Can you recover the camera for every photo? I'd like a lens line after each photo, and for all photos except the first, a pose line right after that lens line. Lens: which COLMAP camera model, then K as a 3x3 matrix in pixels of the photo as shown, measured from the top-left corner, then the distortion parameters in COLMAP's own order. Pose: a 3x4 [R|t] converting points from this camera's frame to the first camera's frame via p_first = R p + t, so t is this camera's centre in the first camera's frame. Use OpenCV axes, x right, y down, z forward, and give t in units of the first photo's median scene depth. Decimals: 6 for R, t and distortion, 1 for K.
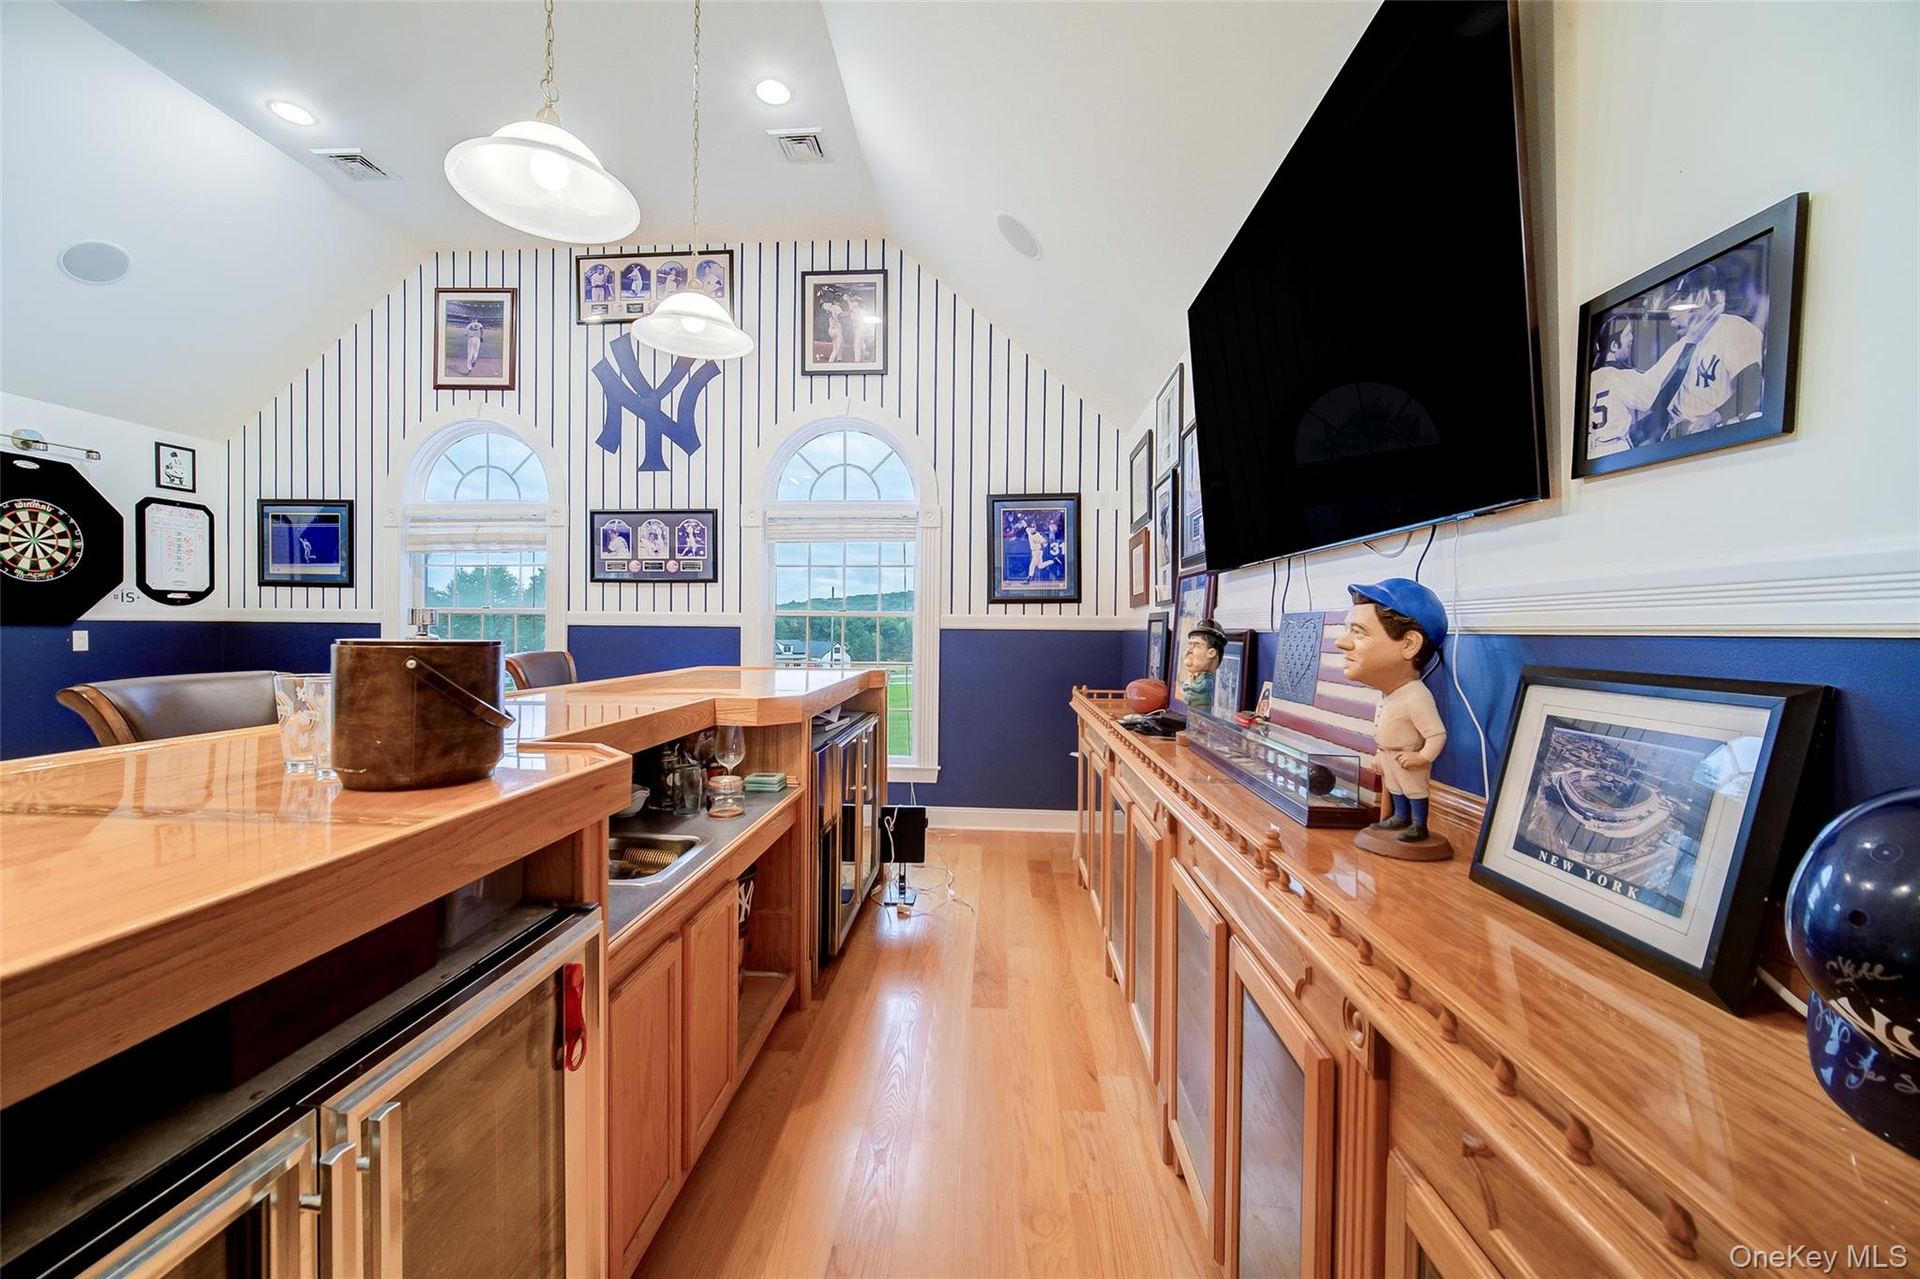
lens RADIAL K [[764.7, 0, 957.3], [0, 764.7, 633.3], [0, 0, 1]] dist [-0.000857, 0.000588]
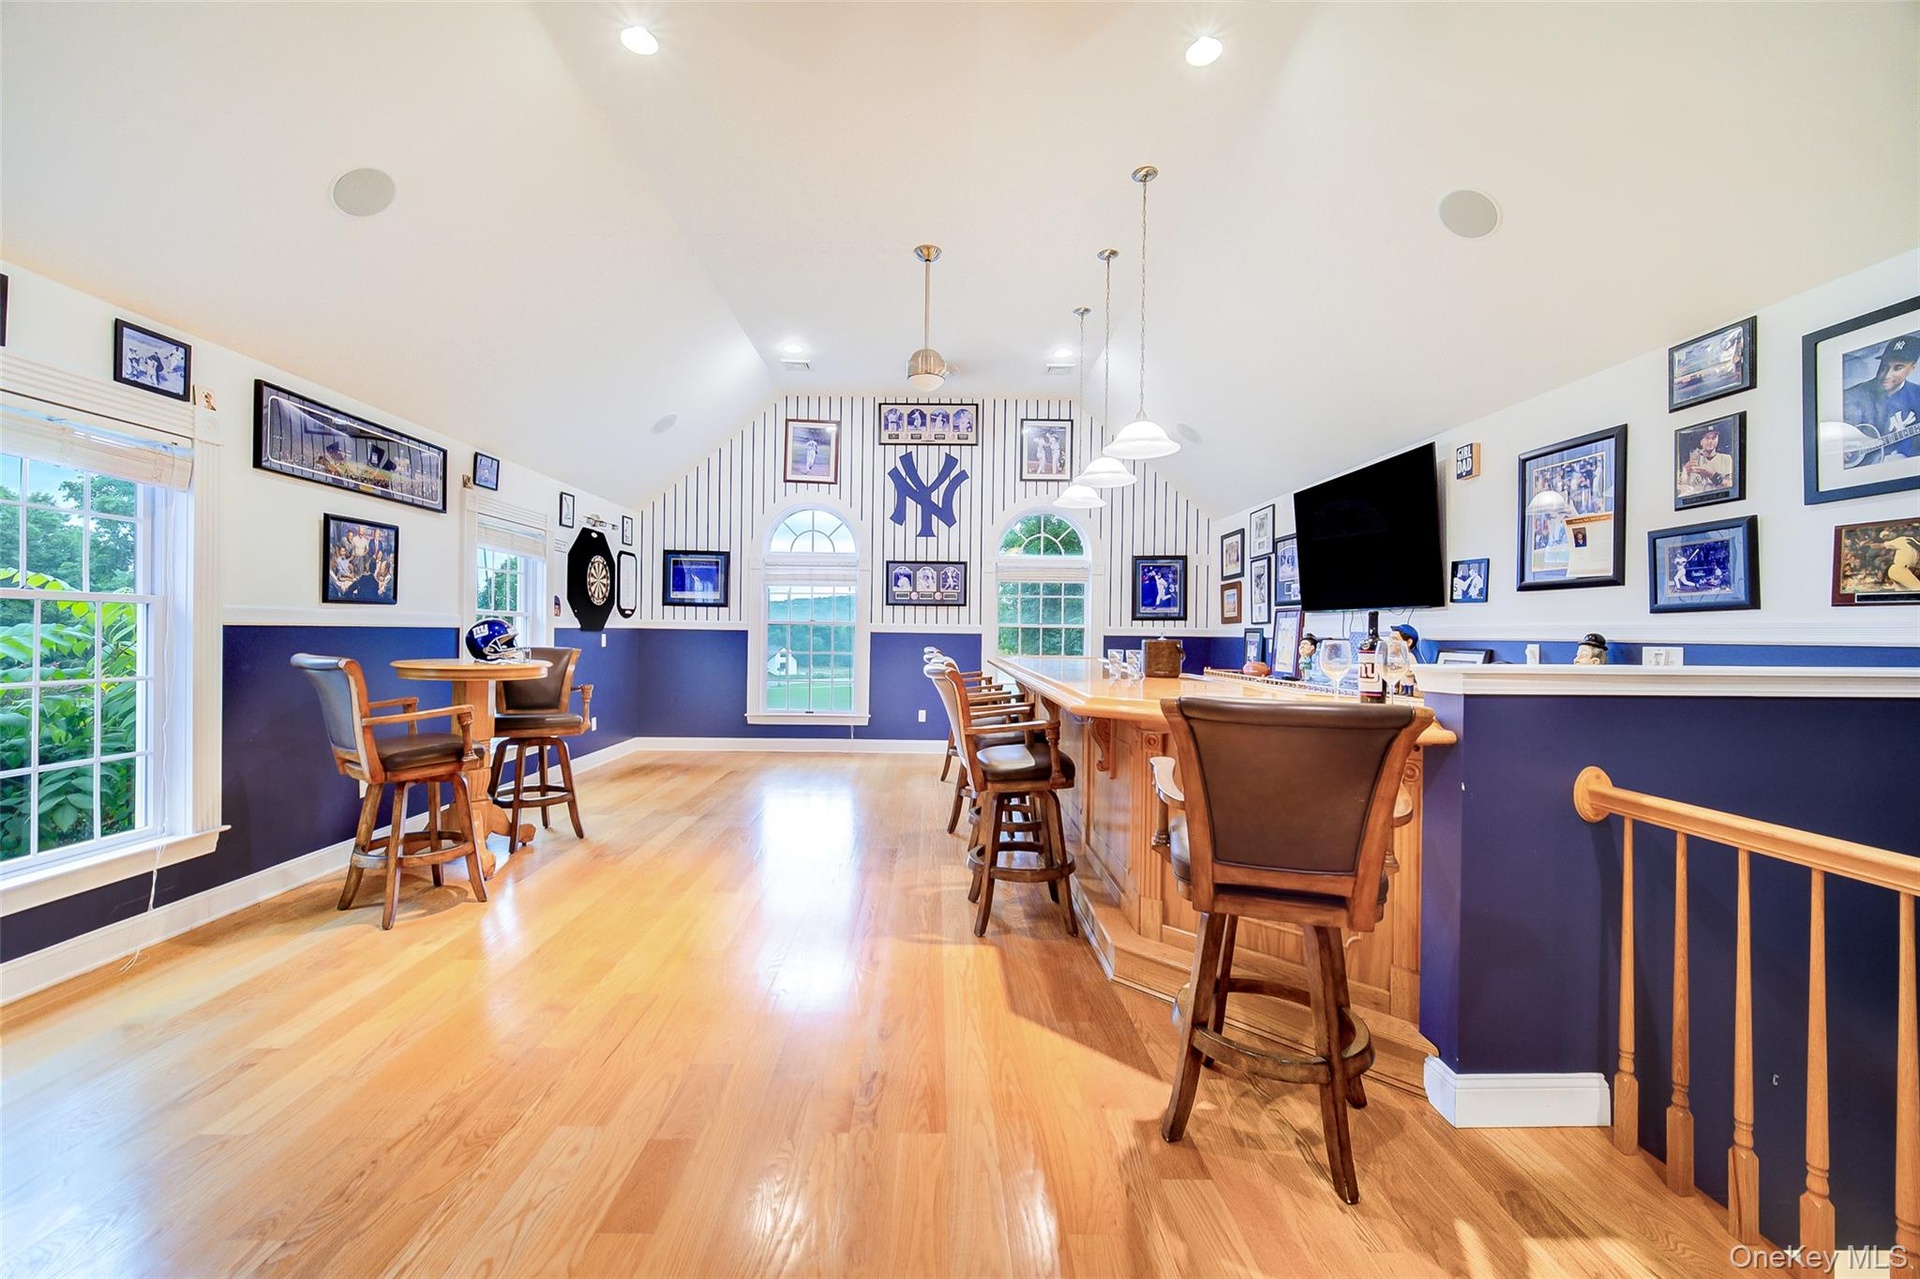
lens RADIAL K [[764.7, 0, 957.7], [0, 764.7, 635.0], [0, 0, 1]] dist [-0.000857, 0.000588]
pose [[0.995783, 0.004043, 0.091648, -0.481285], [-0.003798, 0.999989, -0.002851, -0.000425], [-0.091659, 0.002491, 0.995787, -0.621904]]
